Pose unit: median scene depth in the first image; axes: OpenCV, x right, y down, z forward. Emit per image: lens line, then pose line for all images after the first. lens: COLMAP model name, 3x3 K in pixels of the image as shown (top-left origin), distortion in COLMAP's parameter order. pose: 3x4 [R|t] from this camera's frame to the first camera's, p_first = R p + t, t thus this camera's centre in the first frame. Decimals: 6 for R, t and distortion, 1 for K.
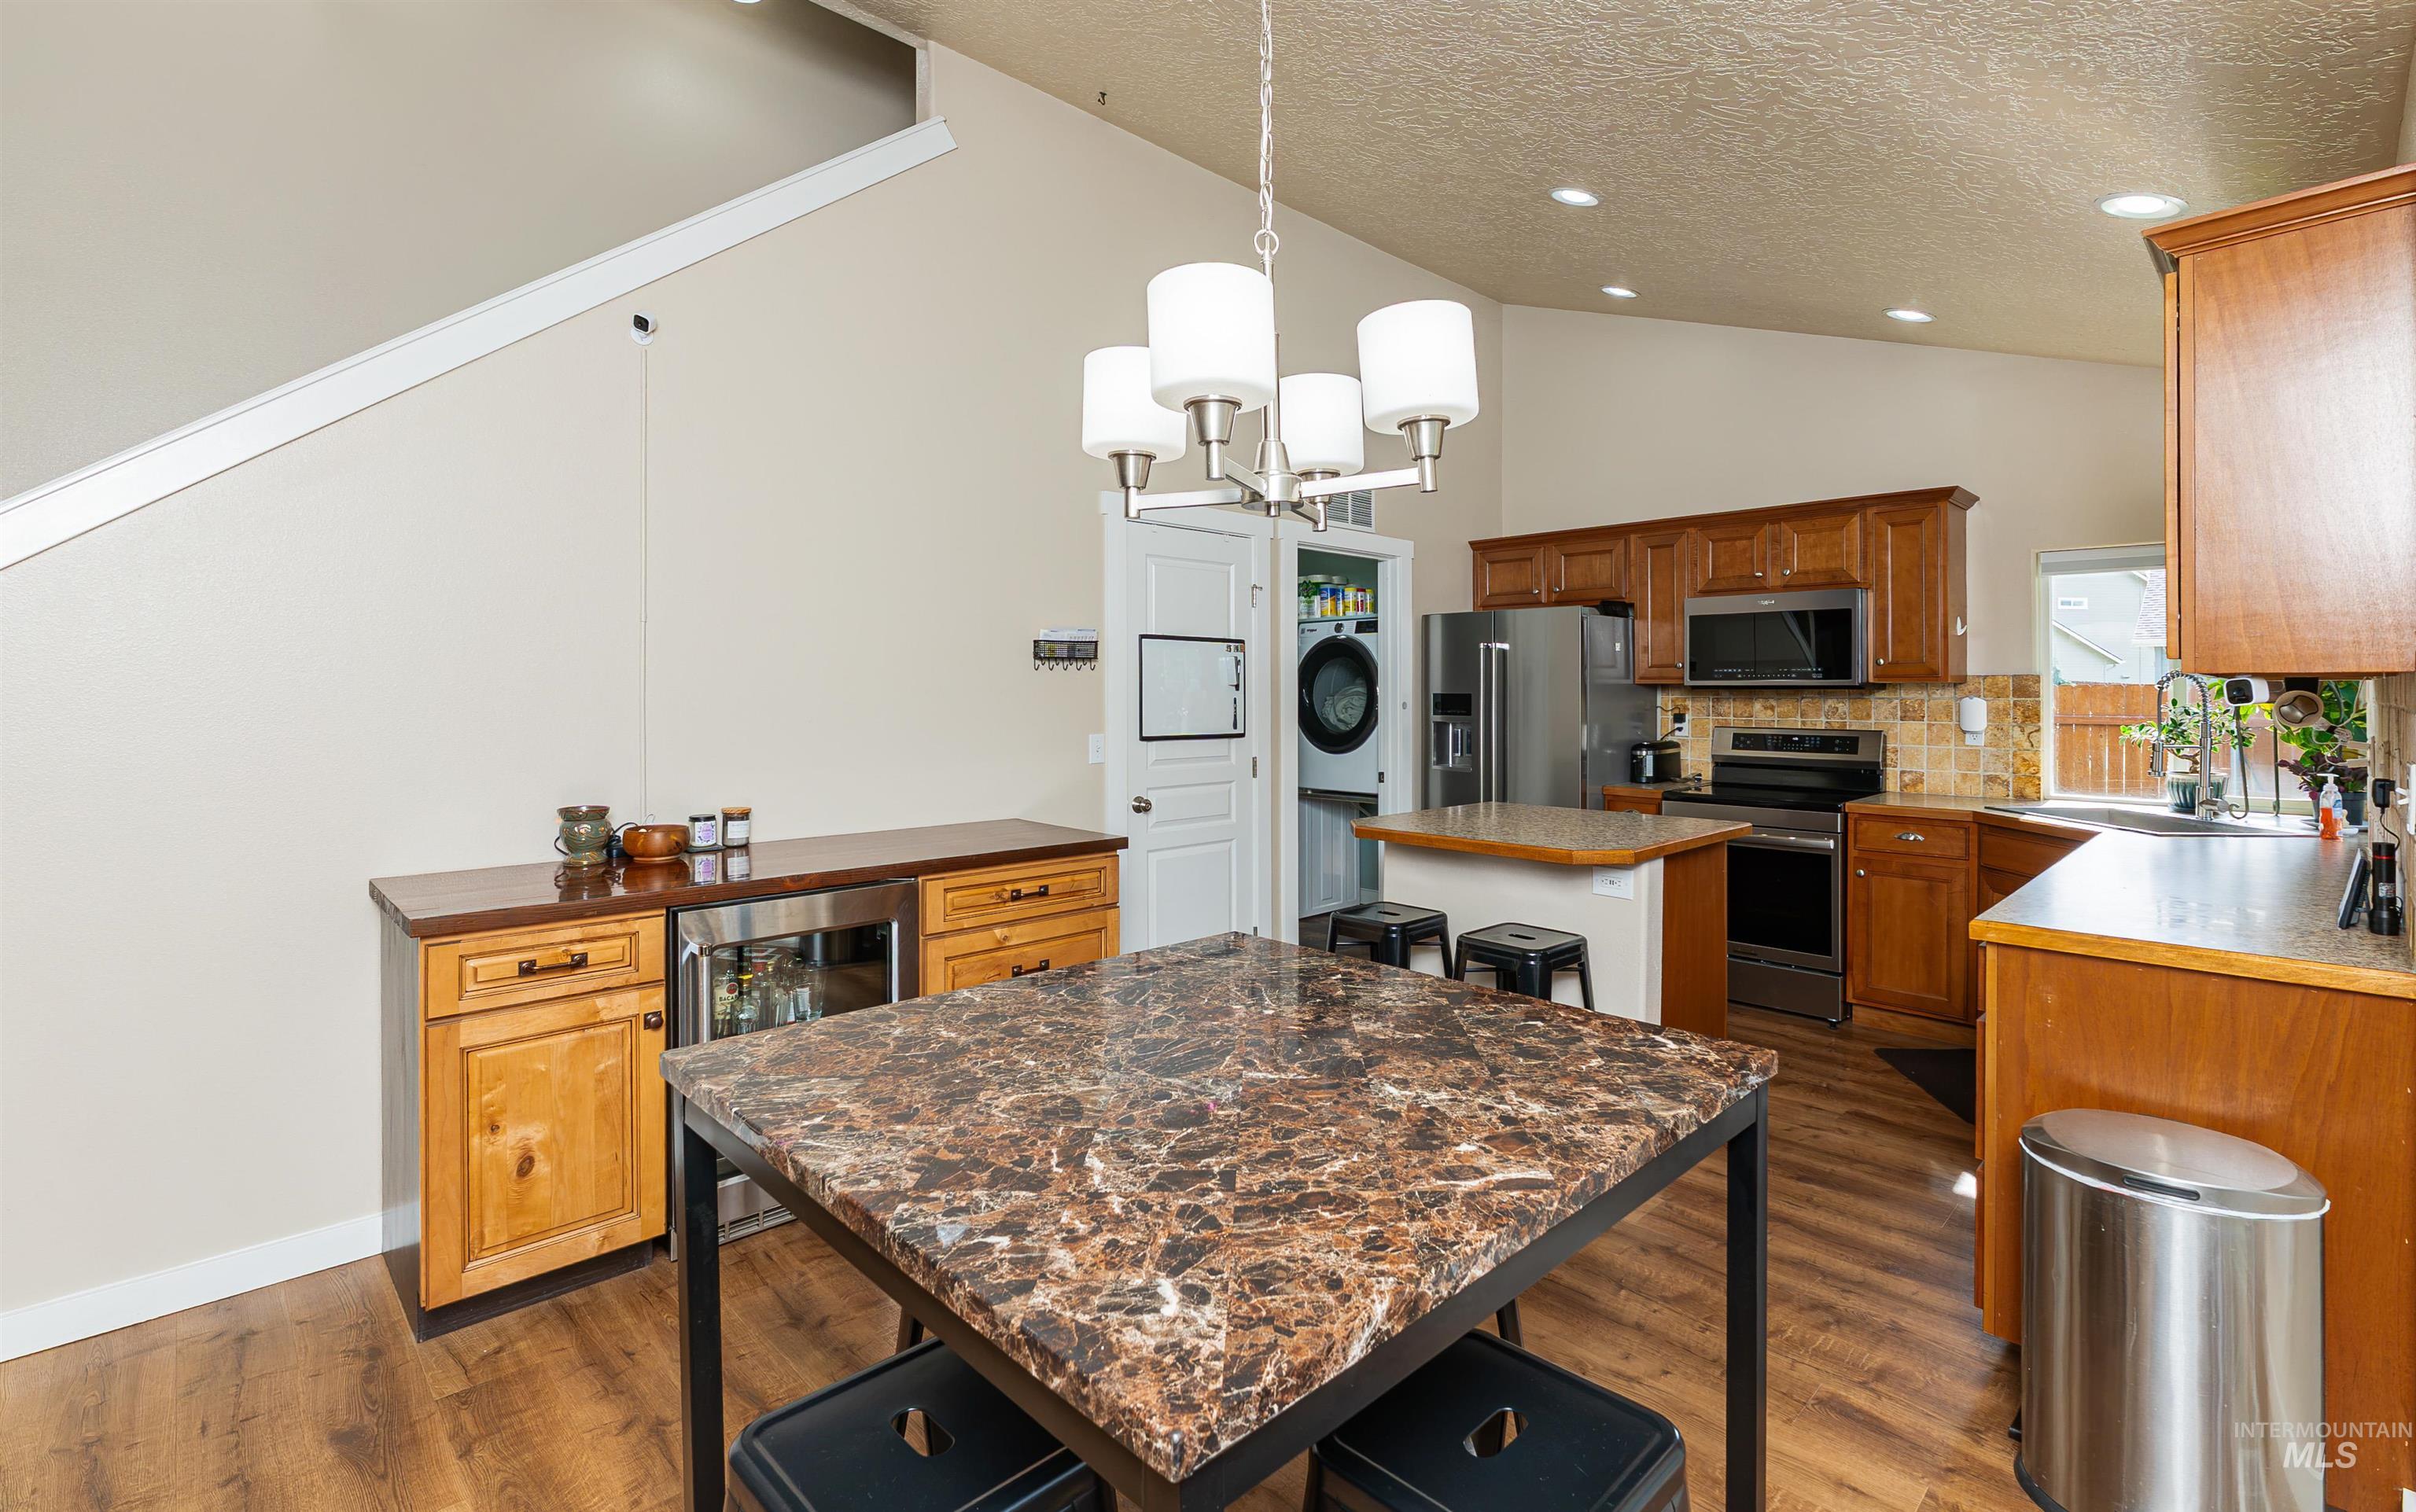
lens RADIAL K [[1071.7, 0, 1223.2], [0, 1071.7, 693.6], [0, 0, 1]] dist [0.002684, 0.000130]
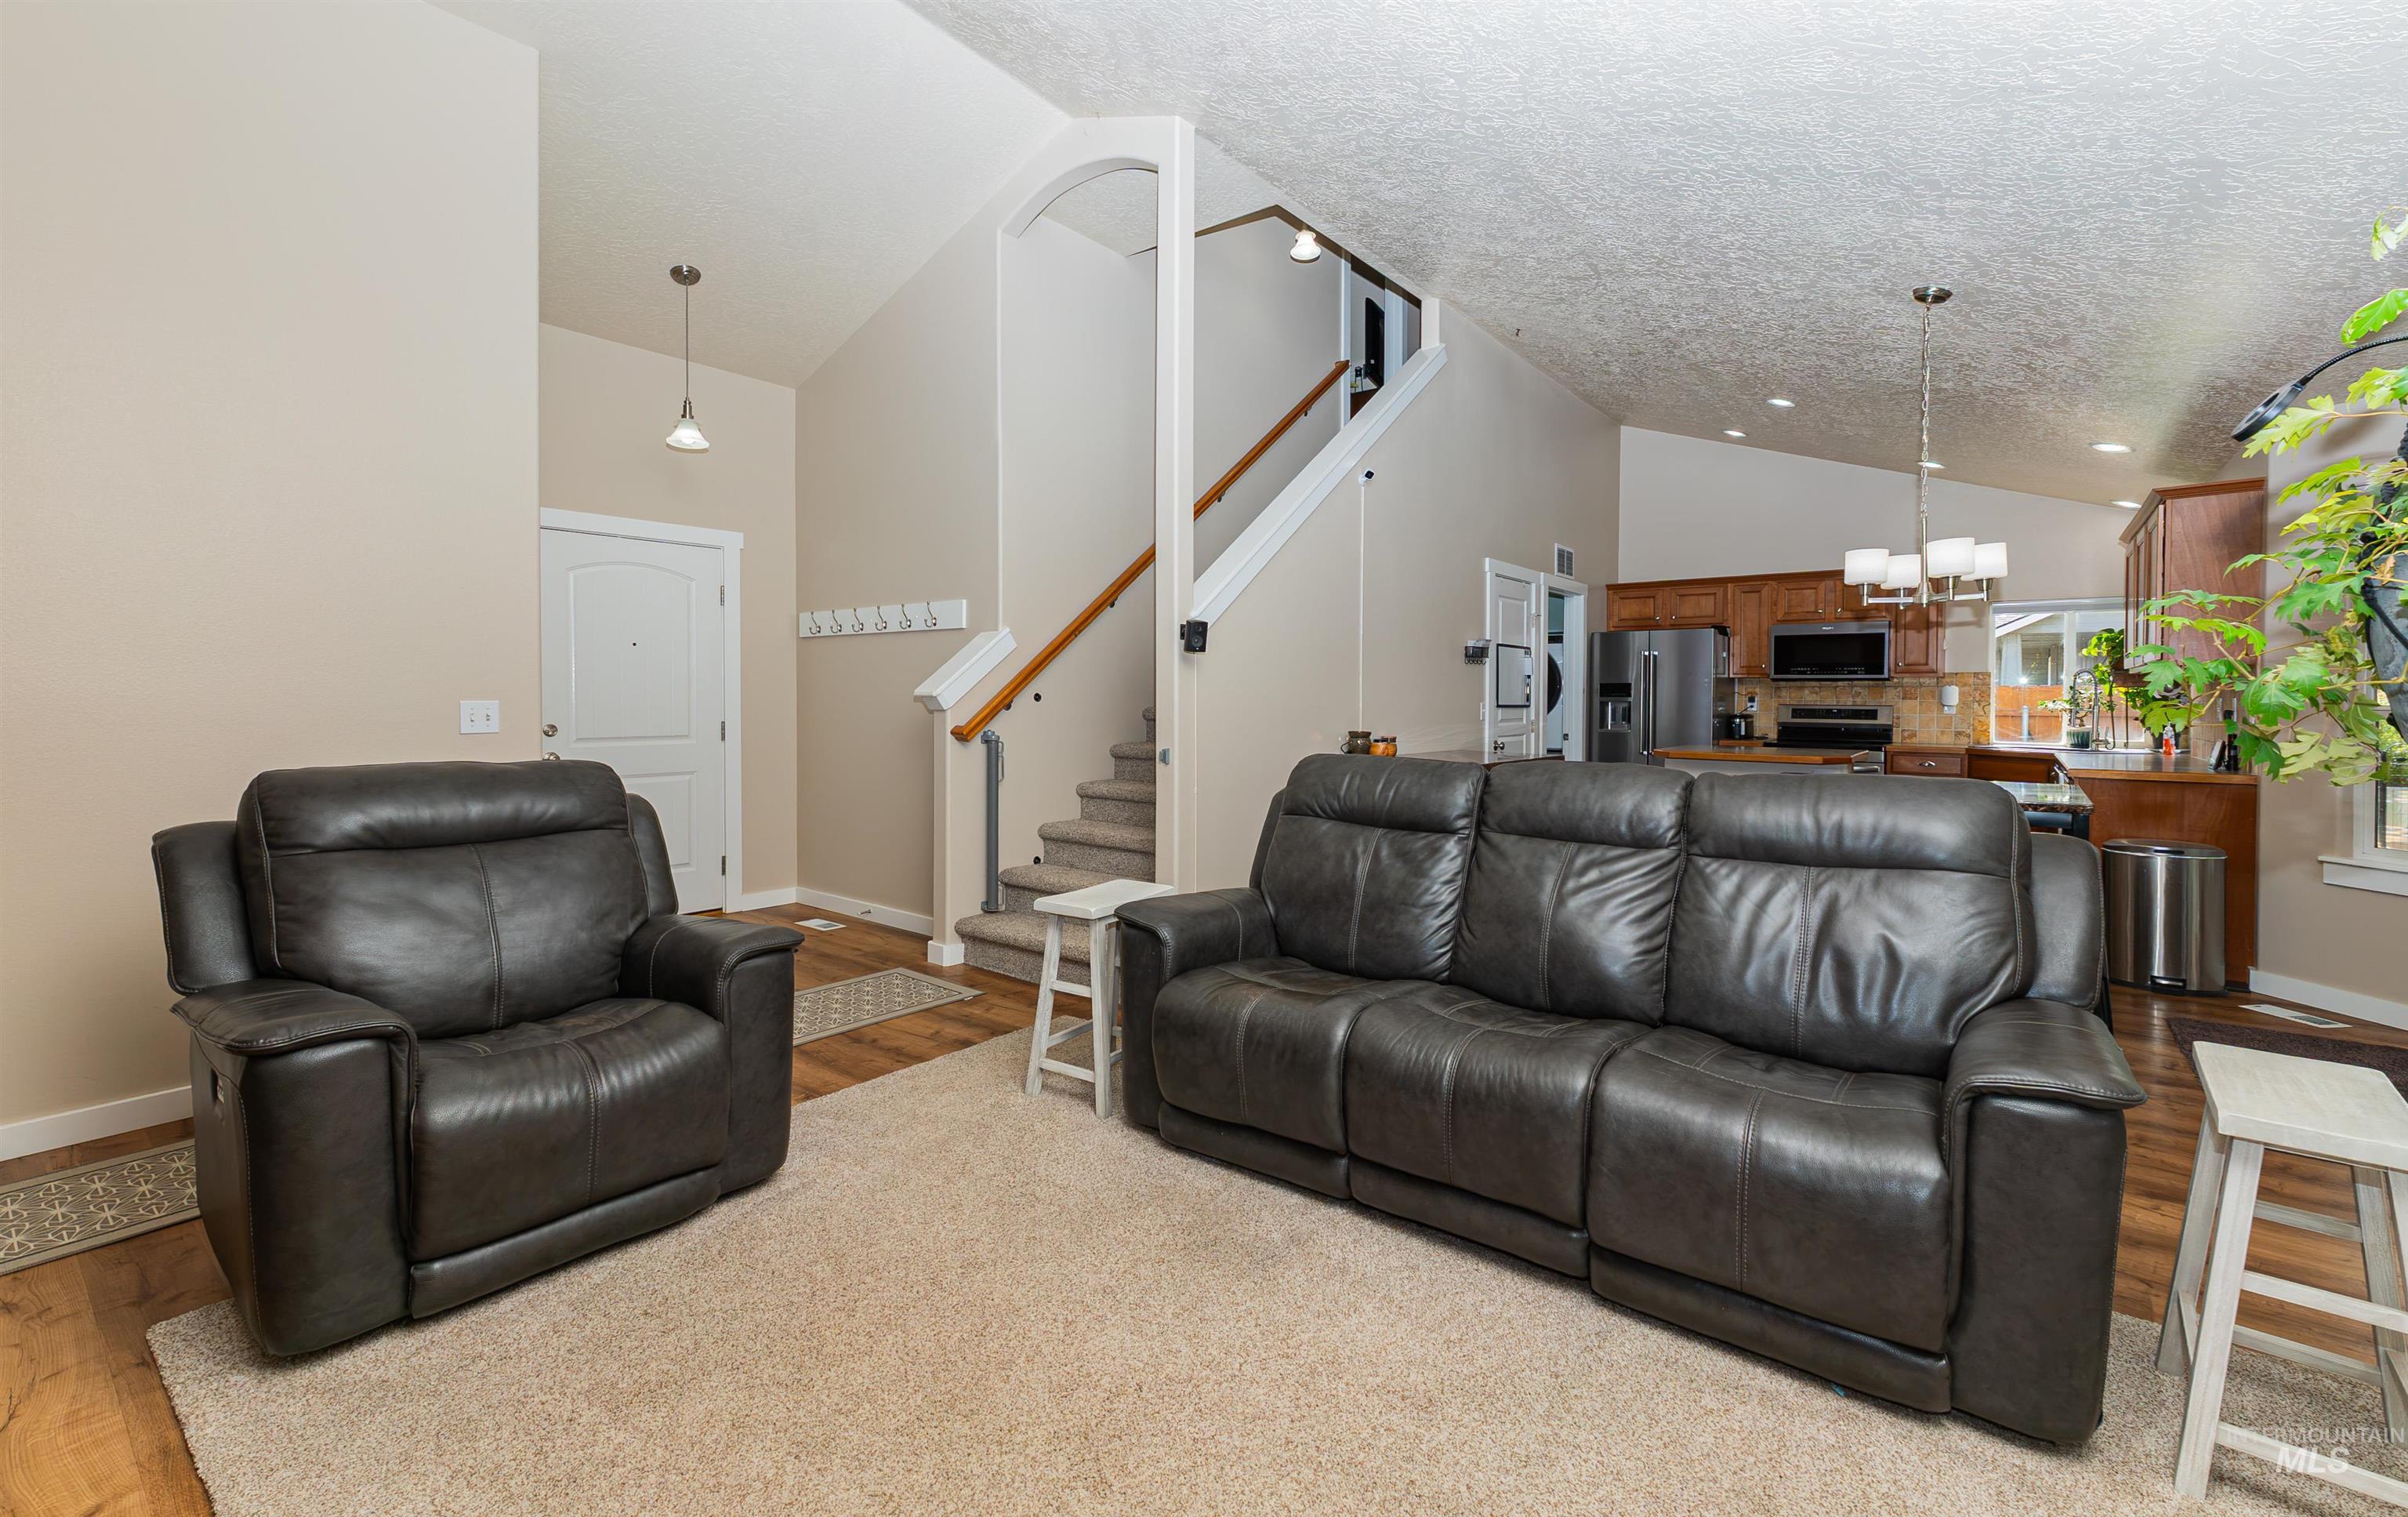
lens RADIAL K [[989.1, 0, 1176.7], [0, 989.1, 709.8], [0, 0, 1]] dist [0.001794, 0.000159]
pose [[0.995076, 0.005162, 0.098979, -0.603754], [-0.006558, 0.999884, 0.013777, 0.025004], [-0.098897, -0.014358, 0.994994, -0.399344]]
